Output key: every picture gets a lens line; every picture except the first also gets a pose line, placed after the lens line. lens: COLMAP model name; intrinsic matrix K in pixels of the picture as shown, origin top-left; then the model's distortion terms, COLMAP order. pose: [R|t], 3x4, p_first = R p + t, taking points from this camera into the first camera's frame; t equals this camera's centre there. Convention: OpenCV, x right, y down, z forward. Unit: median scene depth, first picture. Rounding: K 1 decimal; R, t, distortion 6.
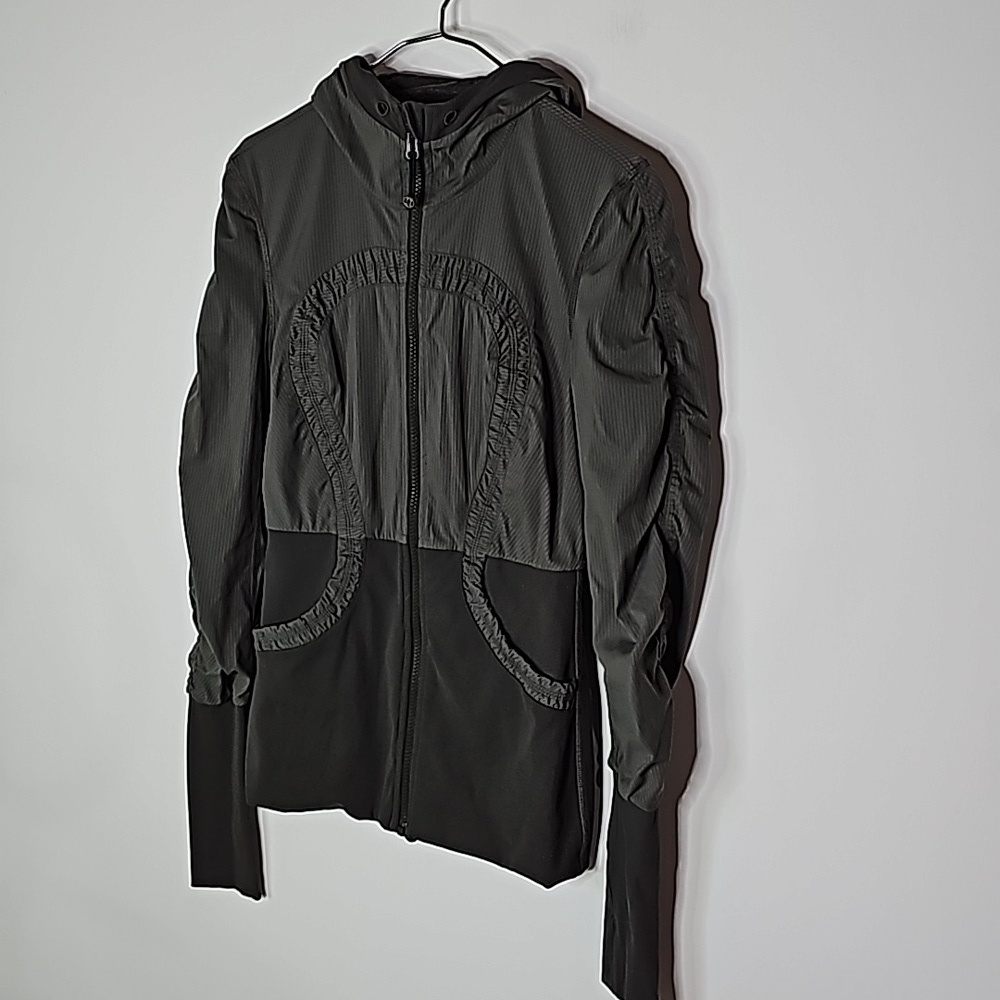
lens RADIAL K [[1477.6, 0, 500.0], [0, 1477.6, 500.0], [0, 0, 1]] dist [0.251844, -0.944424]
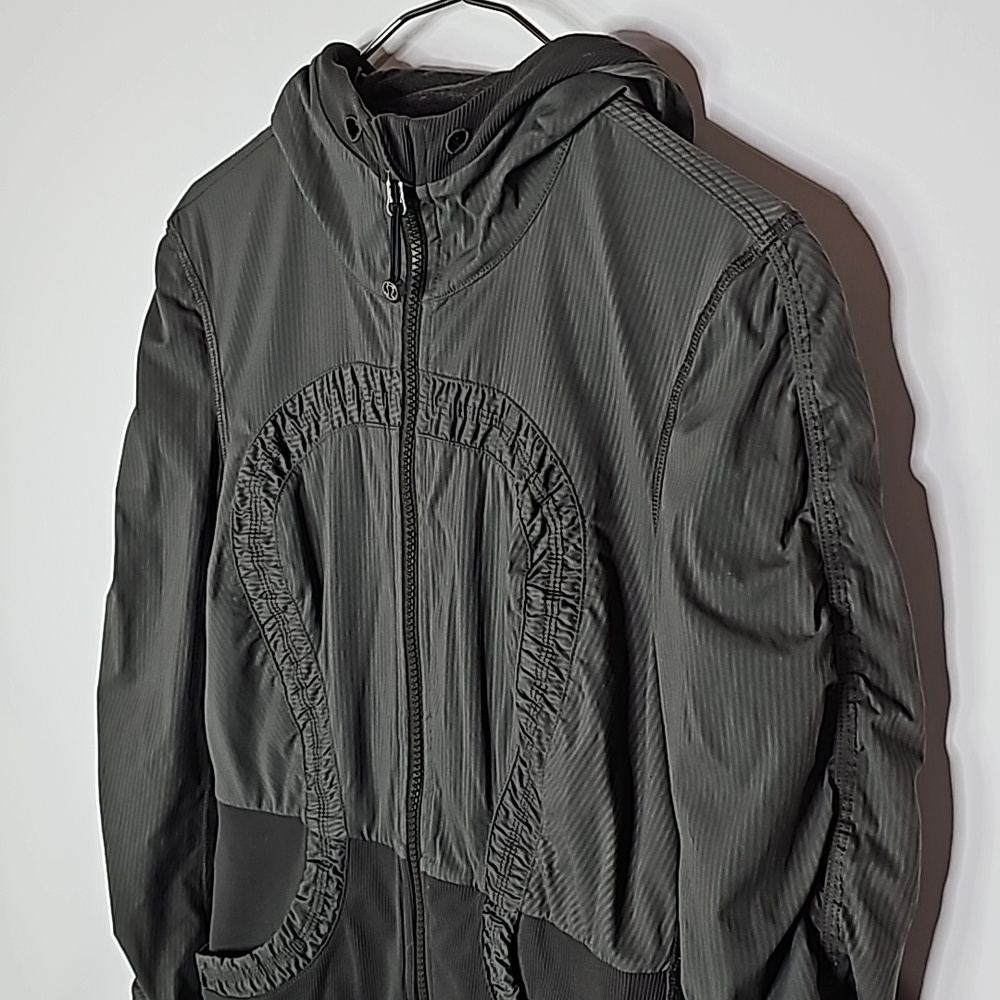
lens RADIAL K [[1477.6, 0, 500.0], [0, 1477.6, 500.0], [0, 0, 1]] dist [0.251844, -0.944424]
pose [[0.969575, 0.033250, -0.242526, 0.119727], [-0.038513, 0.999114, -0.016992, -0.110953], [0.241746, 0.025815, 0.969996, 0.457911]]
